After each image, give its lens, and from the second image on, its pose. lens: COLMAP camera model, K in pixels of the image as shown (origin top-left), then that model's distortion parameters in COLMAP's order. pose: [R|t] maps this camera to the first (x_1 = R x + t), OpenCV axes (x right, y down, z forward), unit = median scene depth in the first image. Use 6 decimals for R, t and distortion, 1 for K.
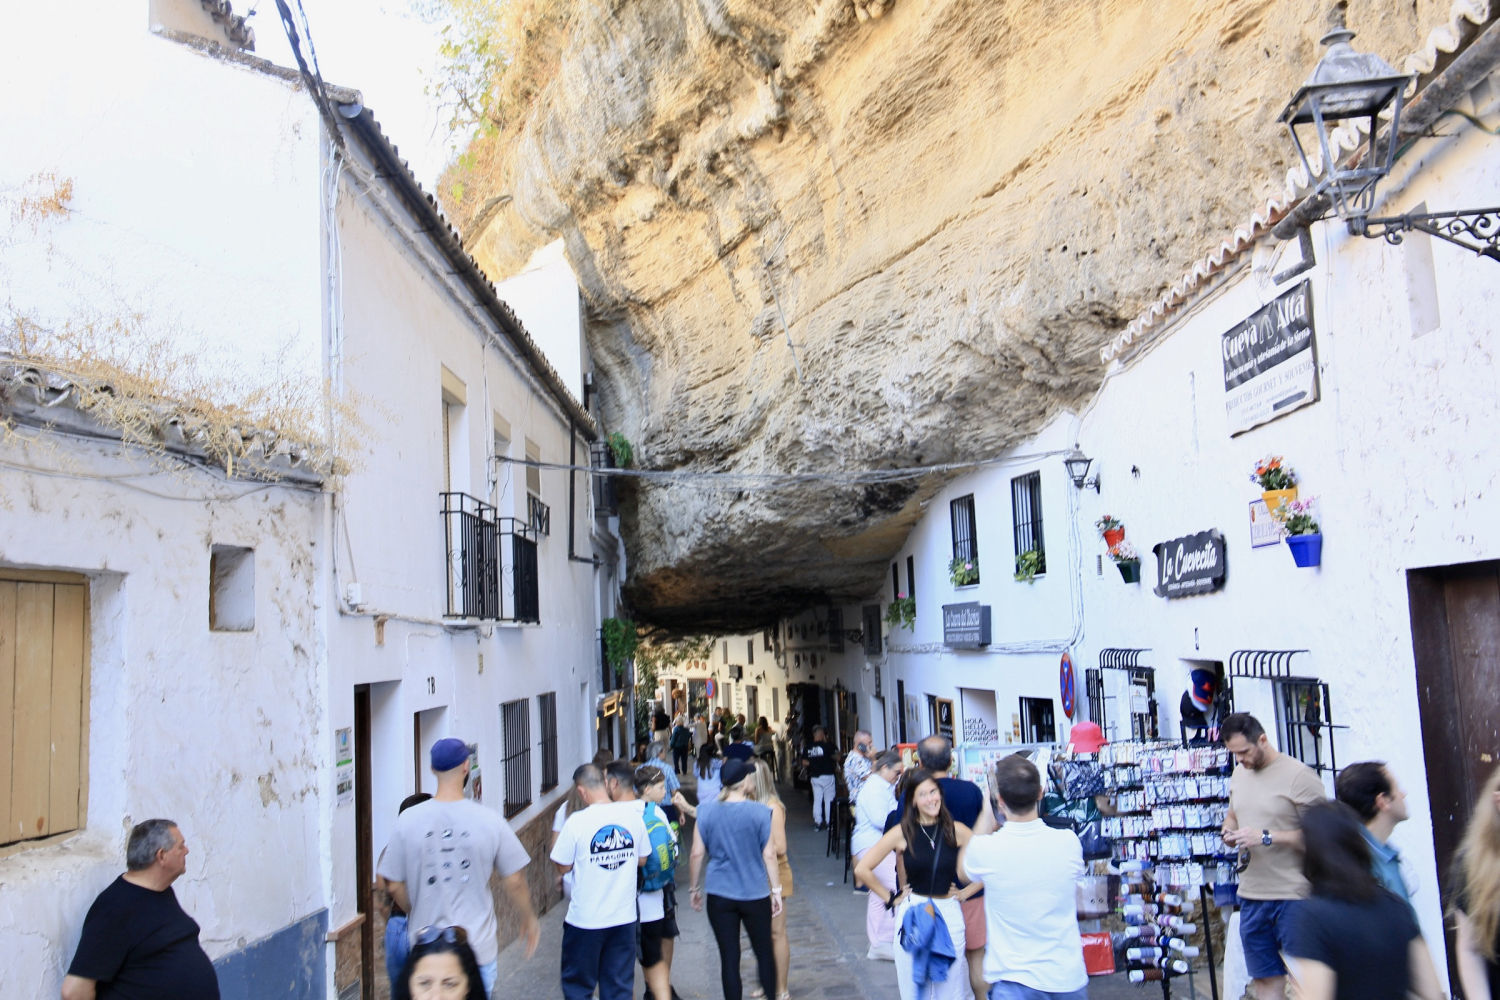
lens RADIAL K [[1451.0, 0, 750.0], [0, 1451.0, 500.0], [0, 0, 1]] dist [-0.005652, -0.002606]
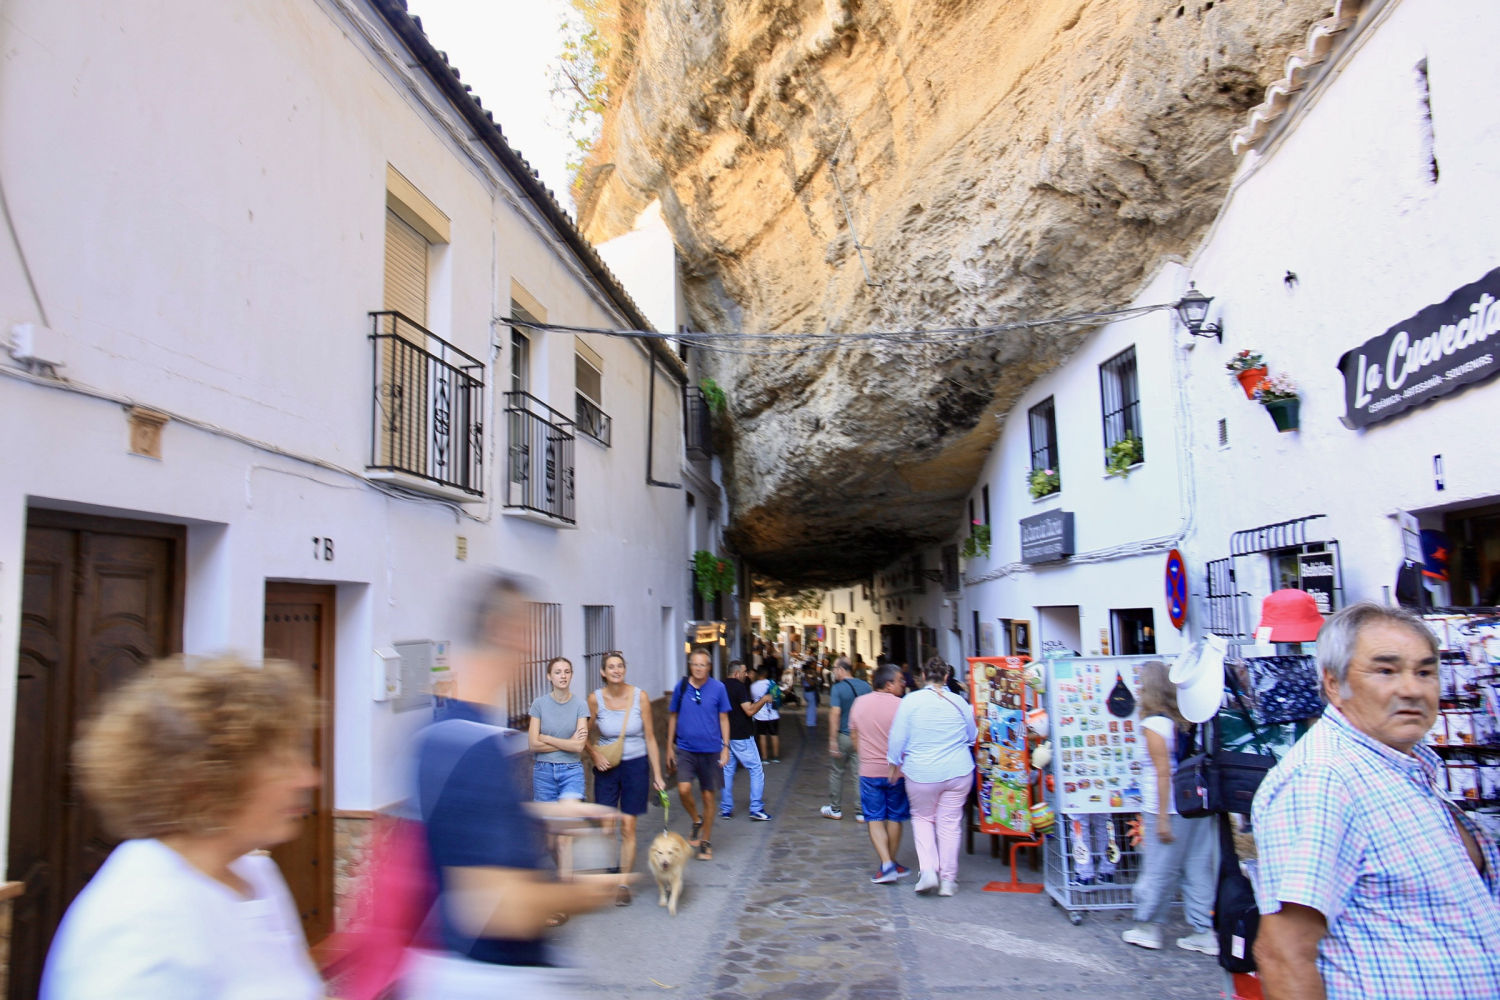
lens RADIAL K [[1044.6, 0, 750.0], [0, 1044.6, 500.0], [0, 0, 1]] dist [-0.121638, 0.095426]
pose [[0.993391, 0.002085, -0.114757, 0.033690], [-0.003072, 0.999960, -0.008420, 0.061690], [0.114734, 0.008717, 0.993358, 0.291792]]
